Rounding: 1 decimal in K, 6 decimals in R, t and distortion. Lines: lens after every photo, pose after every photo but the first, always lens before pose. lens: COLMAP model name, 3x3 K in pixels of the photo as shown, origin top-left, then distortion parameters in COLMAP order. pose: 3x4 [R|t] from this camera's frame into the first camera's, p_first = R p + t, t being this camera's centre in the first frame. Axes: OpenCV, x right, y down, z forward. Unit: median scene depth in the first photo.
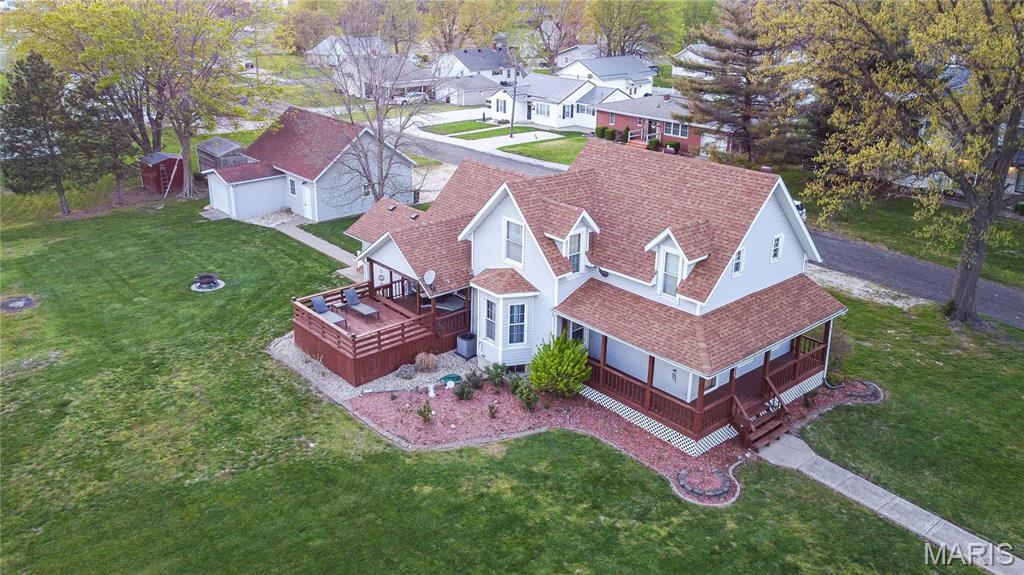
lens RADIAL K [[807.8, 0, 504.4], [0, 807.8, 230.2], [0, 0, 1]] dist [-0.002790, -0.002263]
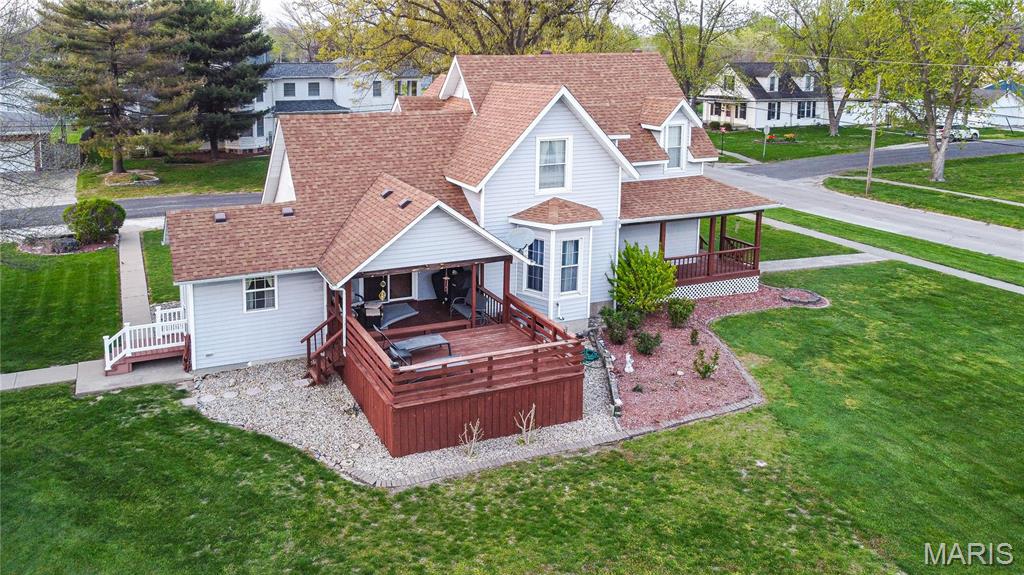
lens RADIAL K [[795.5, 0, 418.1], [0, 795.5, 158.7], [0, 0, 1]] dist [-0.001628, -0.004762]
pose [[0.341350, -0.155324, 0.927014, -0.813039], [0.285506, 0.956787, 0.055182, -0.077072], [-0.895526, 0.245832, 0.370945, 0.868616]]
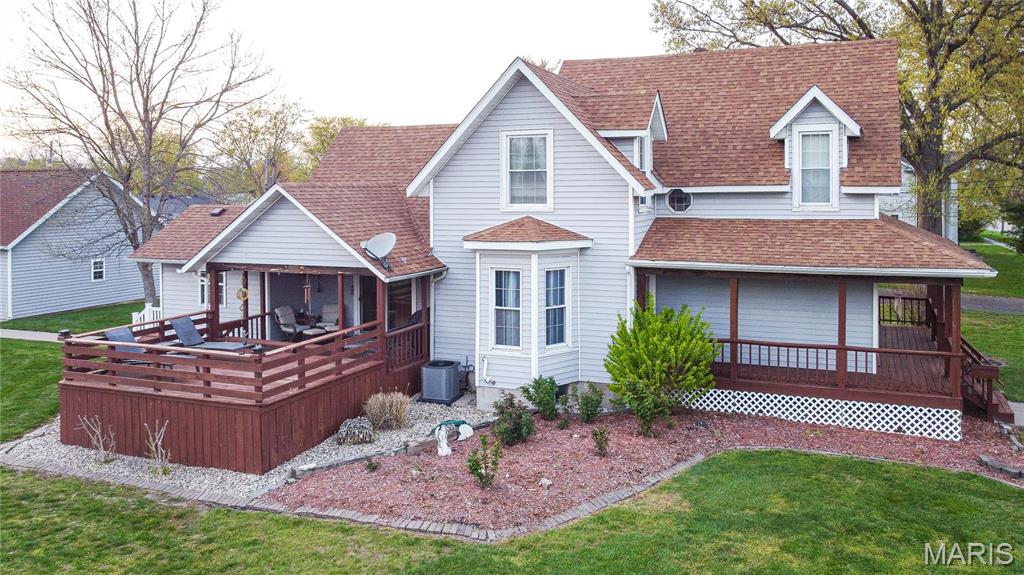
lens RADIAL K [[793.0, 0, 557.3], [0, 793.0, 198.6], [0, 0, 1]] dist [-0.002150, -0.002265]
pose [[0.886223, -0.023522, 0.462661, -0.249044], [0.152238, 0.958030, -0.242904, 0.187383], [-0.437529, 0.285702, 0.852609, 0.531949]]
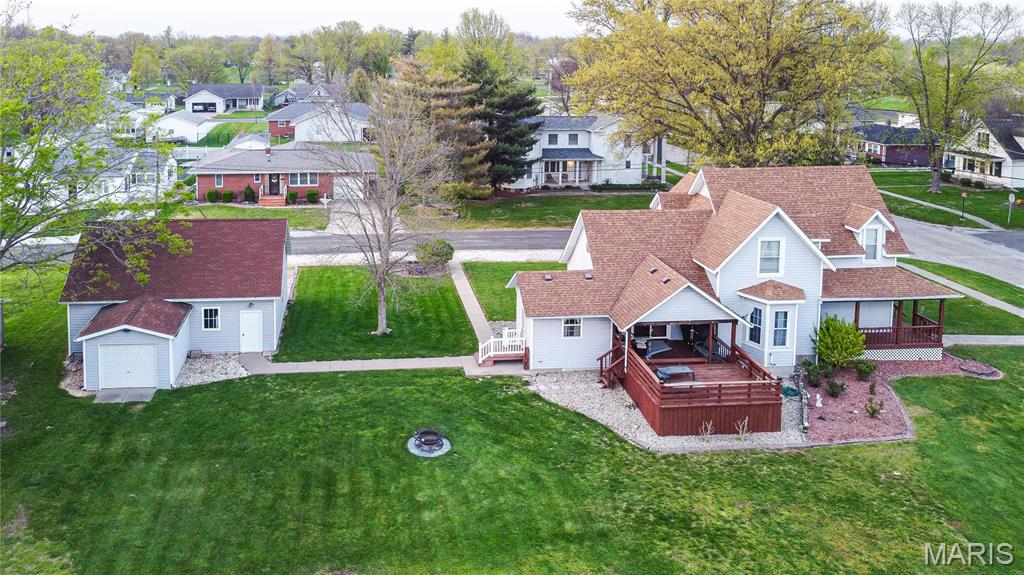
lens RADIAL K [[795.2, 0, 406.6], [0, 795.2, 109.3], [0, 0, 1]] dist [-0.006282, 0.002248]
pose [[0.605243, -0.085853, 0.791398, -1.286145], [0.244312, 0.966221, -0.082026, -0.243315], [-0.757623, 0.242994, 0.605773, 0.678493]]
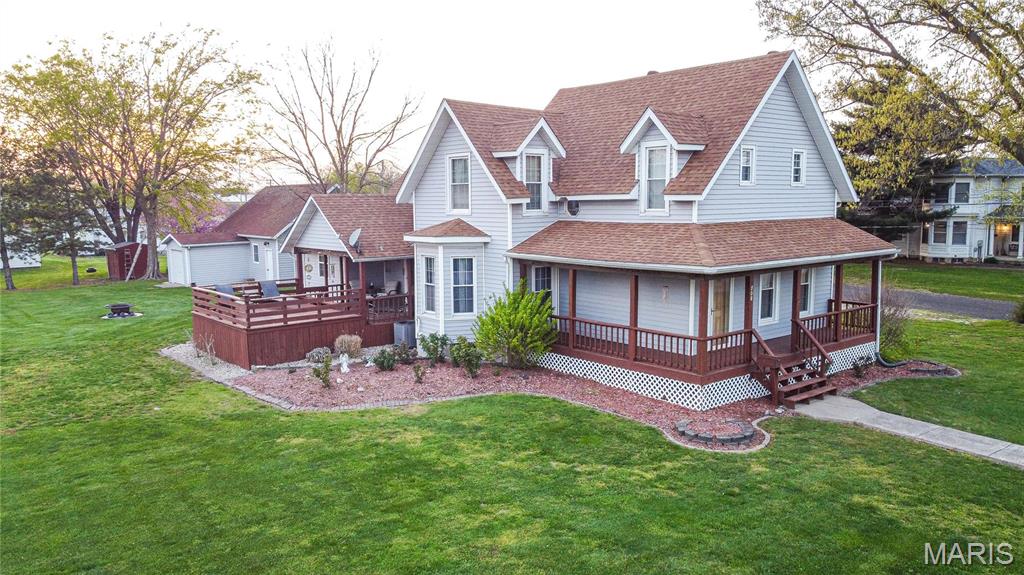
lens RADIAL K [[772.6, 0, 512.0], [0, 772.6, 287.5], [0, 0, 1]] dist [-0.001254, -0.002049]
pose [[0.999412, -0.020257, -0.027669, 0.085794], [0.014871, 0.983079, -0.182575, 0.265056], [0.030899, 0.182057, 0.982802, 0.297622]]
